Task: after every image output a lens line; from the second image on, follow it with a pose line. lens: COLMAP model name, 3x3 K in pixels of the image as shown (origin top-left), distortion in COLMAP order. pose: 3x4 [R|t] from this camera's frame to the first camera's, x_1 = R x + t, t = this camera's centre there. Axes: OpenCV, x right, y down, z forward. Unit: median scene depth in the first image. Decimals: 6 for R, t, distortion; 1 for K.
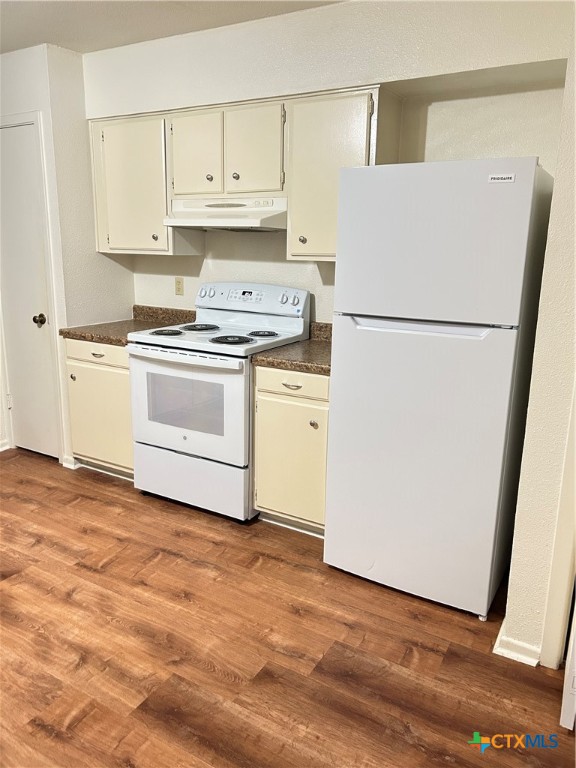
lens RADIAL K [[578.6, 0, 286.2], [0, 578.6, 375.5], [0, 0, 1]] dist [0.072314, -0.078768]
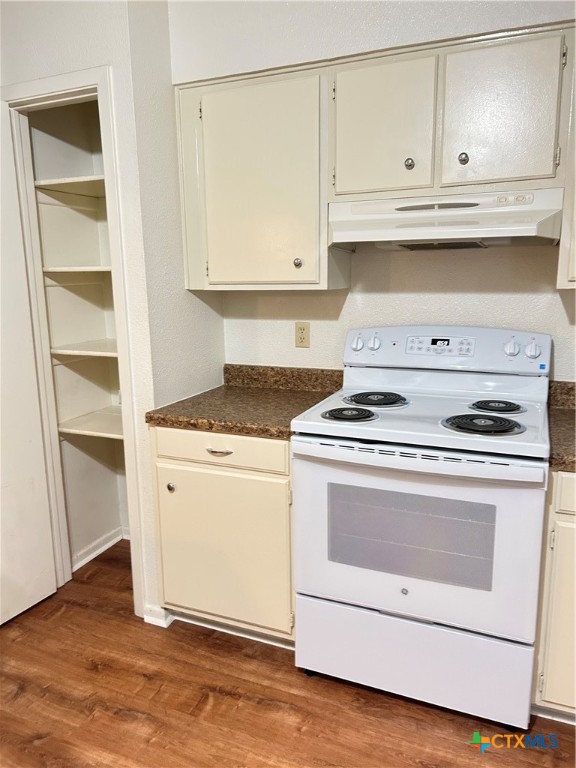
lens RADIAL K [[573.6, 0, 283.2], [0, 573.6, 385.3], [0, 0, 1]] dist [0.083661, -0.096516]
pose [[0.991132, -0.057714, 0.119696, -0.328234], [0.061285, 0.997772, -0.026372, -0.087729], [-0.117907, 0.033474, 0.992460, 0.378831]]
